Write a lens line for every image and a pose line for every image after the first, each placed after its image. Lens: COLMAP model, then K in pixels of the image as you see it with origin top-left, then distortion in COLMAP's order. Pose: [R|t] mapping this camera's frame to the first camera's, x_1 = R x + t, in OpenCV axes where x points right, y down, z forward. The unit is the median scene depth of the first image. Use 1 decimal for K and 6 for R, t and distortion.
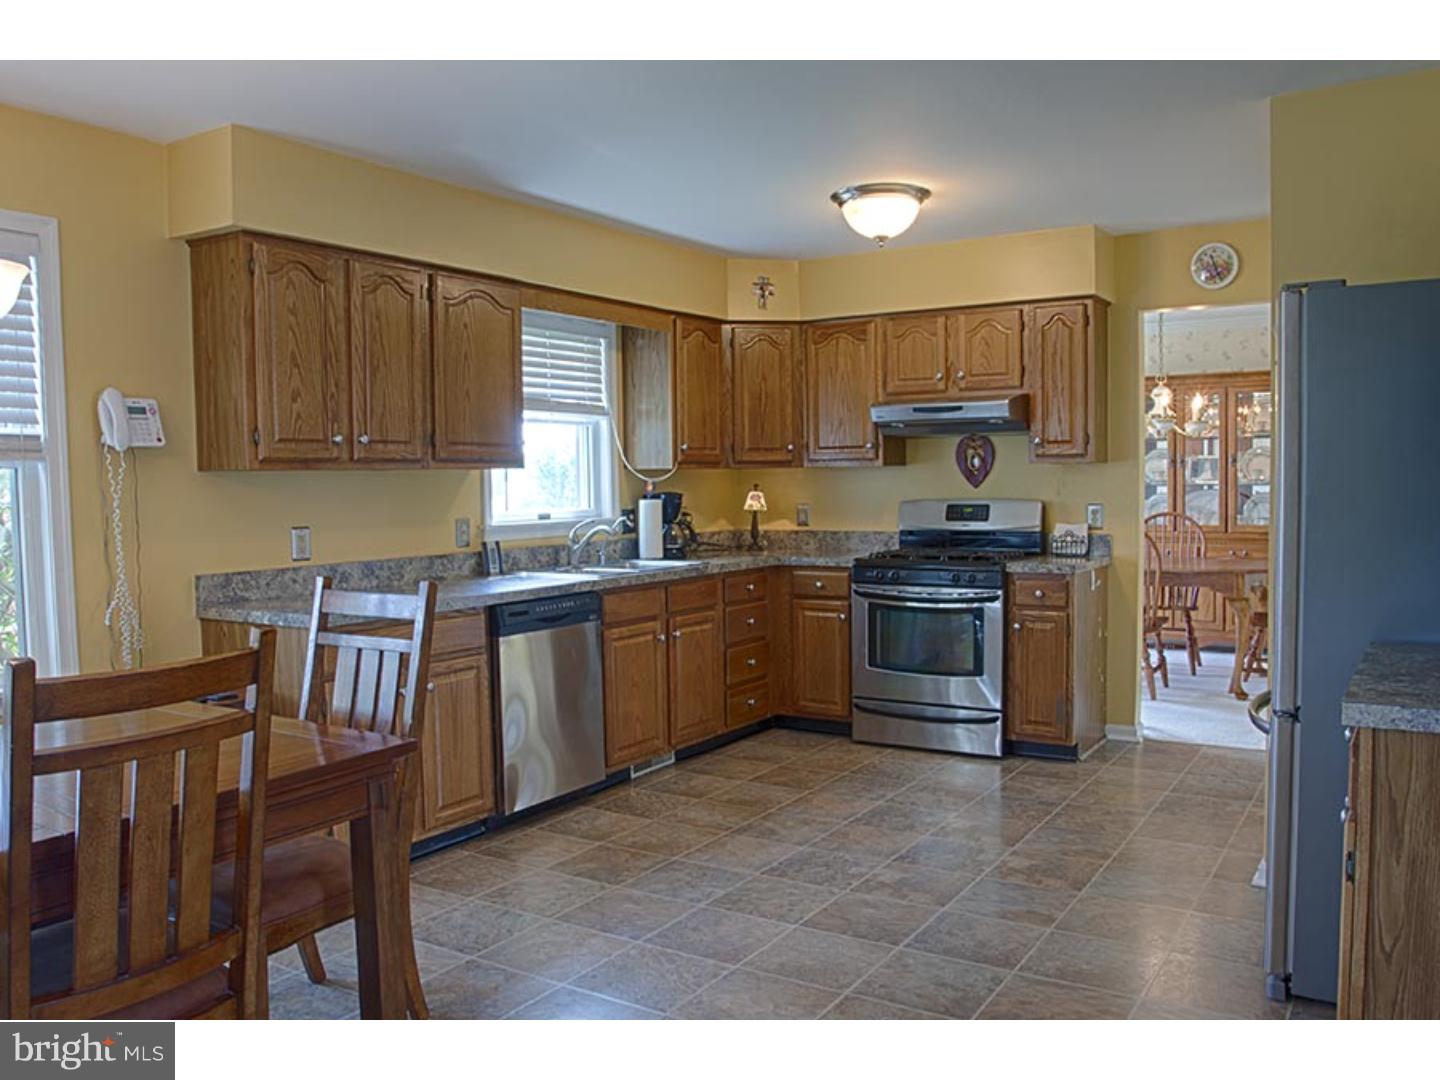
lens RADIAL K [[1146.5, 0, 723.0], [0, 1146.5, 542.4], [0, 0, 1]] dist [-0.081239, 0.023146]
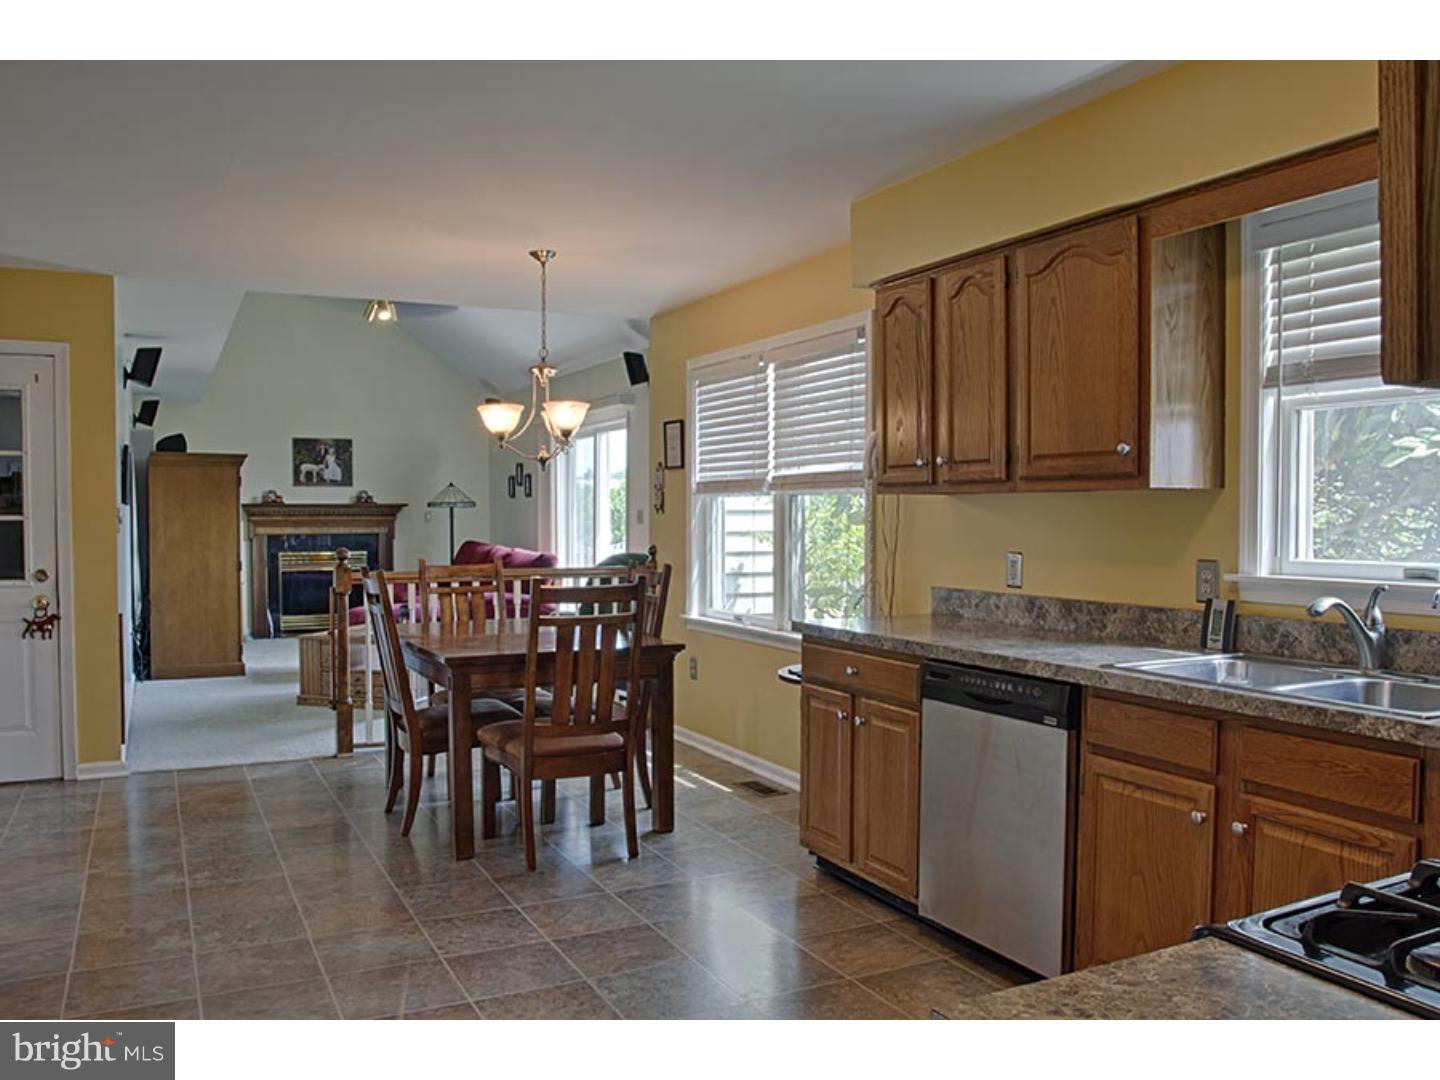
lens RADIAL K [[1146.5, 0, 723.6], [0, 1146.5, 545.3], [0, 0, 1]] dist [-0.081239, 0.023146]
pose [[-0.505540, 0.041310, -0.861813, 0.465838], [-0.037805, 0.996833, 0.069958, -0.062527], [0.861974, 0.067947, -0.502378, 1.030285]]
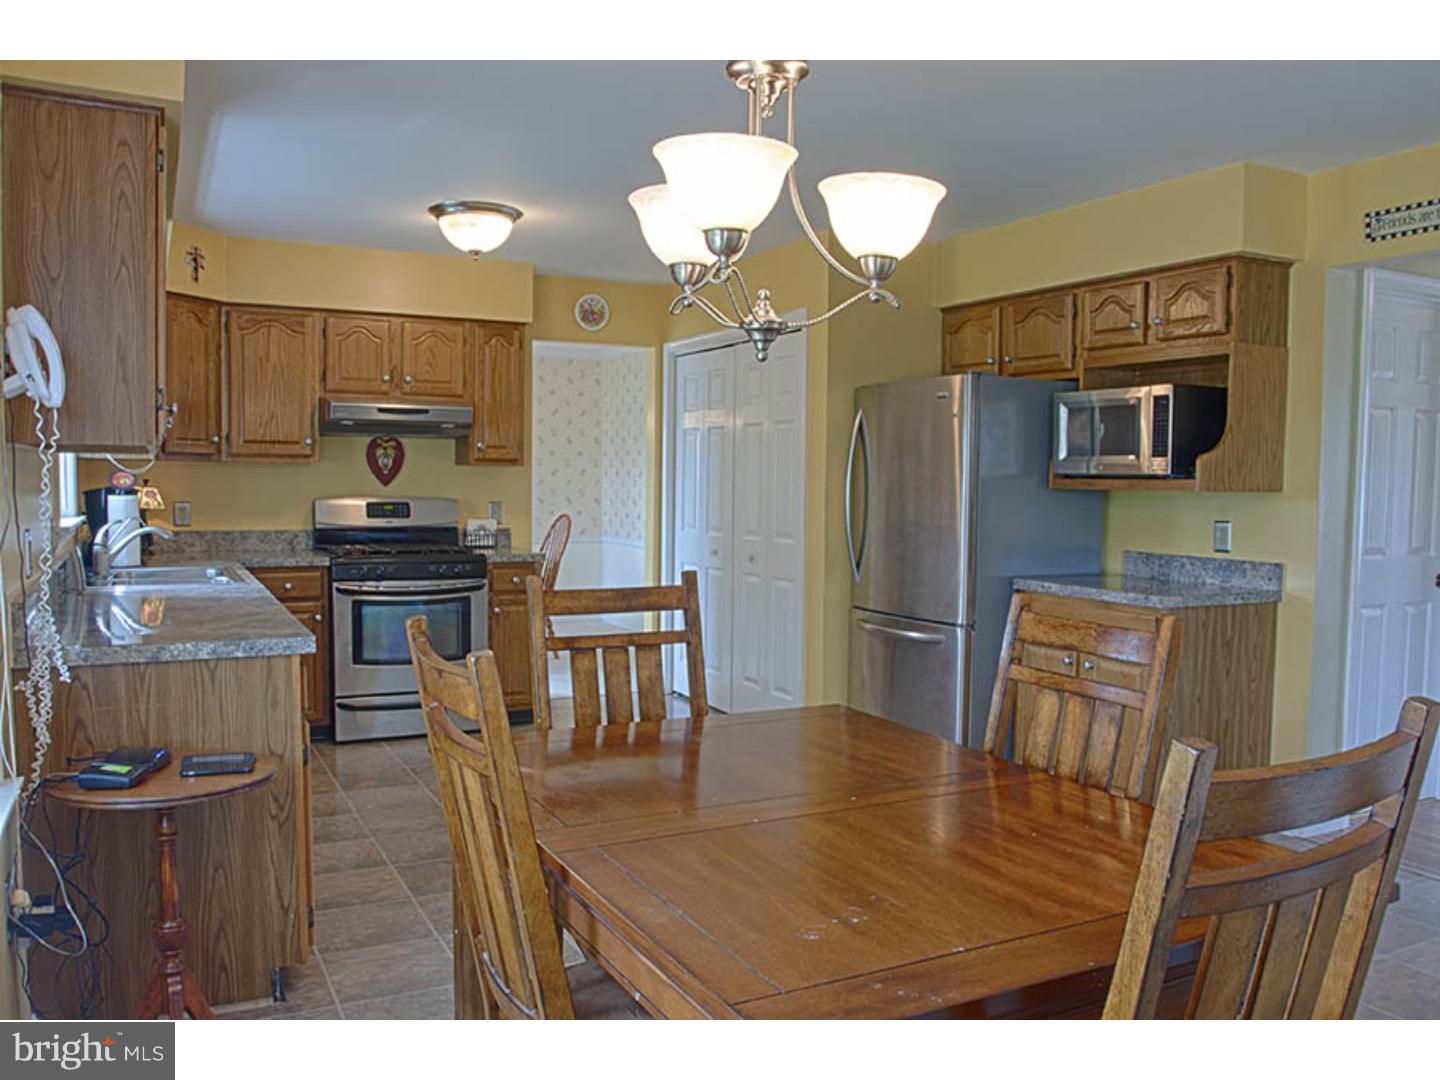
lens RADIAL K [[1146.5, 0, 715.7], [0, 1146.5, 537.9], [0, 0, 1]] dist [-0.081239, 0.023146]
pose [[0.509473, -0.022527, 0.860192, -0.580902], [0.027314, 0.999577, 0.010000, -0.003084], [-0.860053, 0.018401, 0.509873, 0.230522]]
